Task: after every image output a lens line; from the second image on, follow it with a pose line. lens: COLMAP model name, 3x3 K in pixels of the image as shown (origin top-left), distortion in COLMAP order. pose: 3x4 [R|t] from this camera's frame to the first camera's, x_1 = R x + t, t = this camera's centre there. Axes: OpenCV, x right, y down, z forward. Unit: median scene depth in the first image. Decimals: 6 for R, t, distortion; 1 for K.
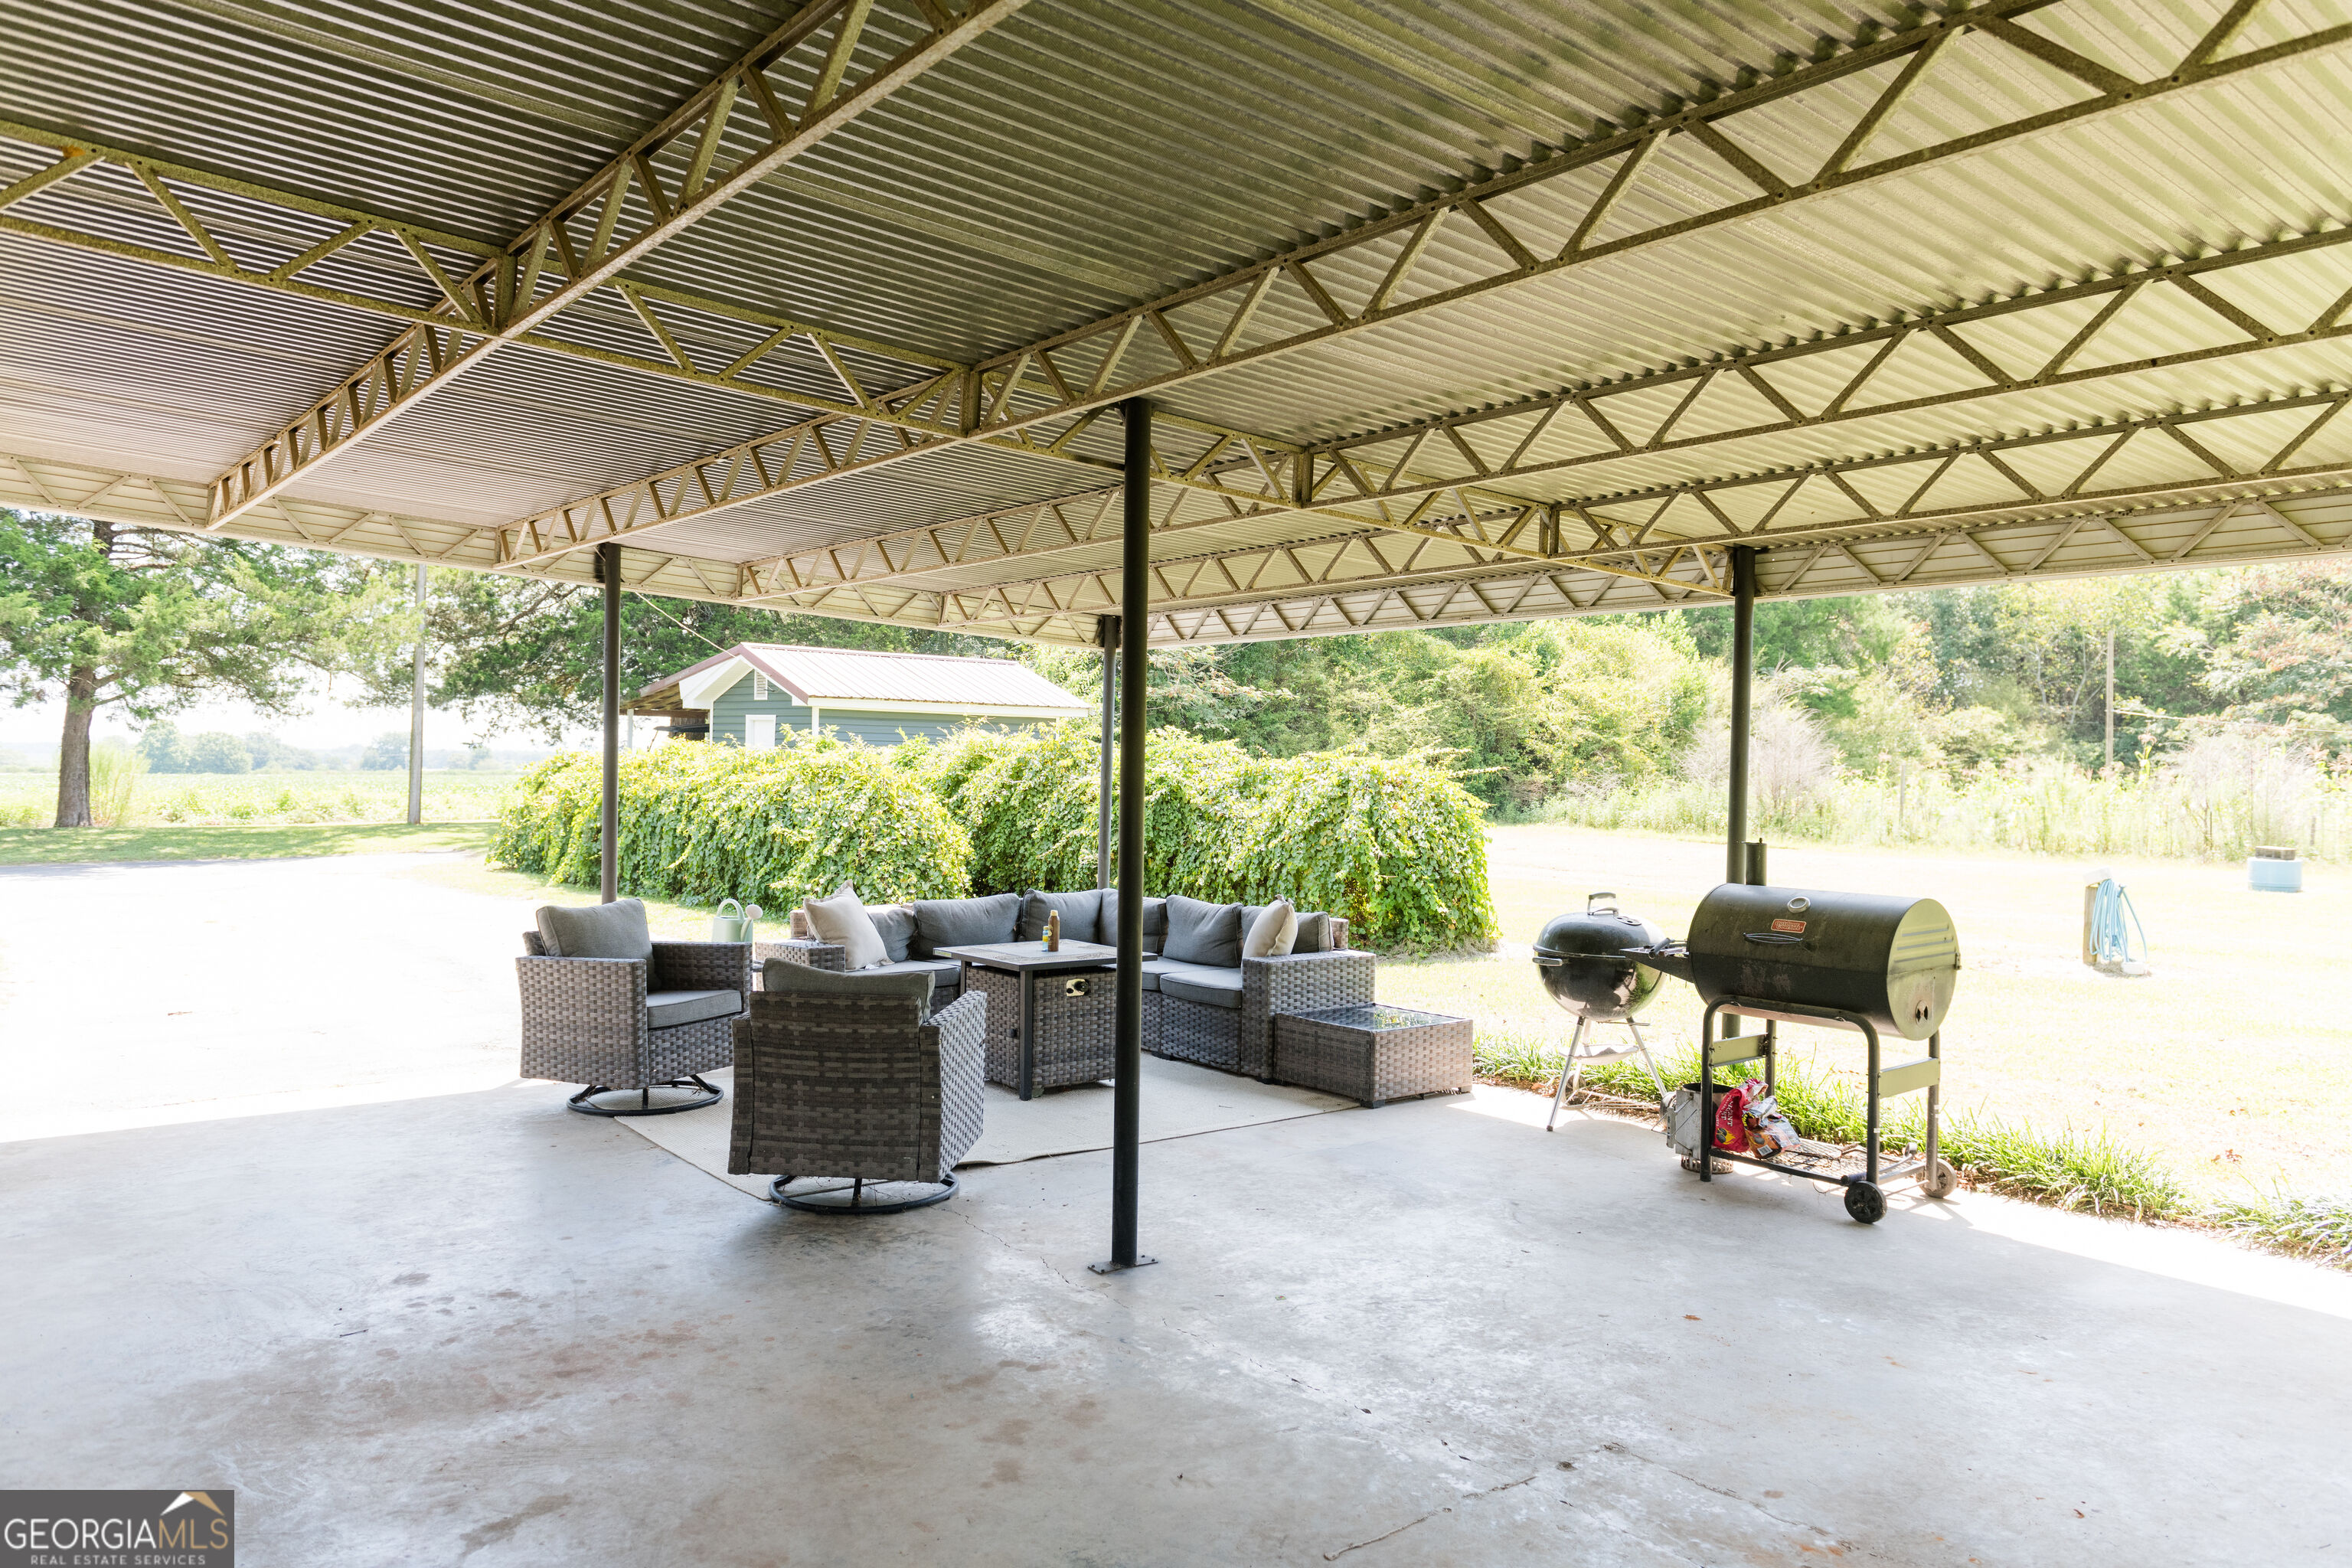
lens RADIAL K [[1591.5, 0, 1176.0], [0, 1591.5, 784.0], [0, 0, 1]] dist [0.000854, -0.000305]
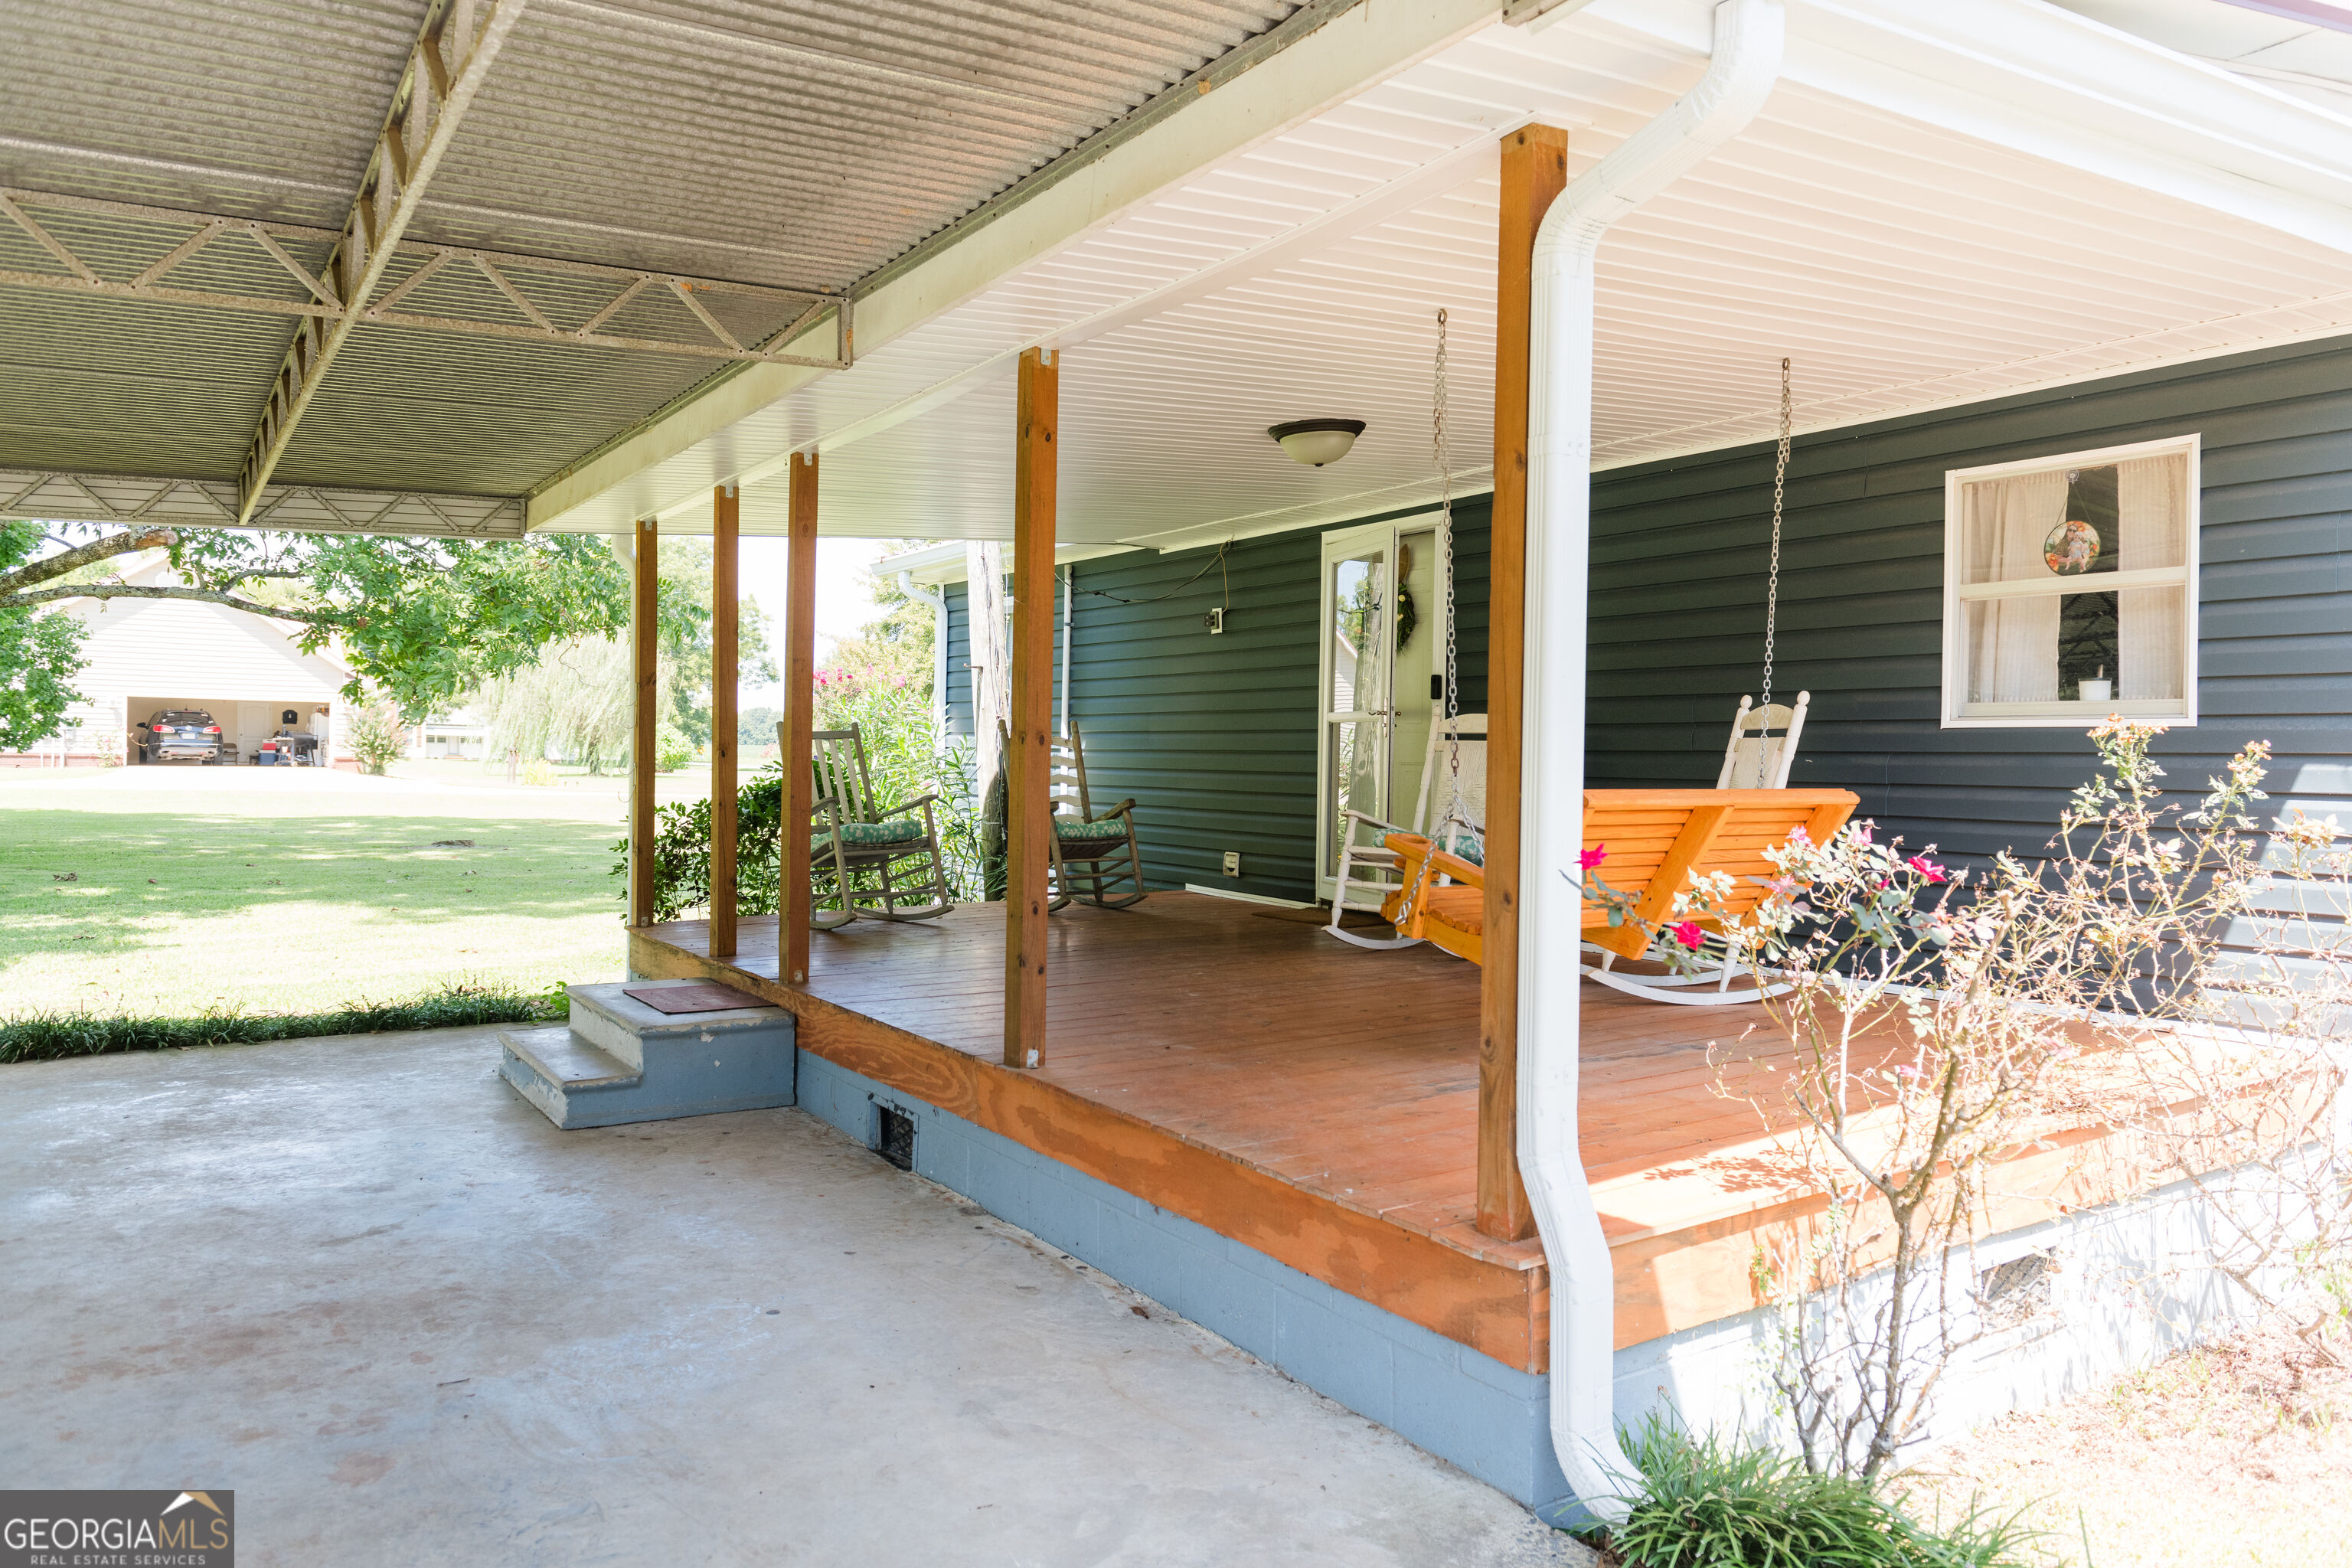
lens RADIAL K [[1591.5, 0, 1176.0], [0, 1591.5, 784.0], [0, 0, 1]] dist [0.000854, -0.000305]
pose [[-0.995687, -0.036661, 0.085229, -0.915997], [-0.034492, 0.999046, 0.026785, -0.012356], [-0.086129, 0.023730, -0.996001, 1.721342]]
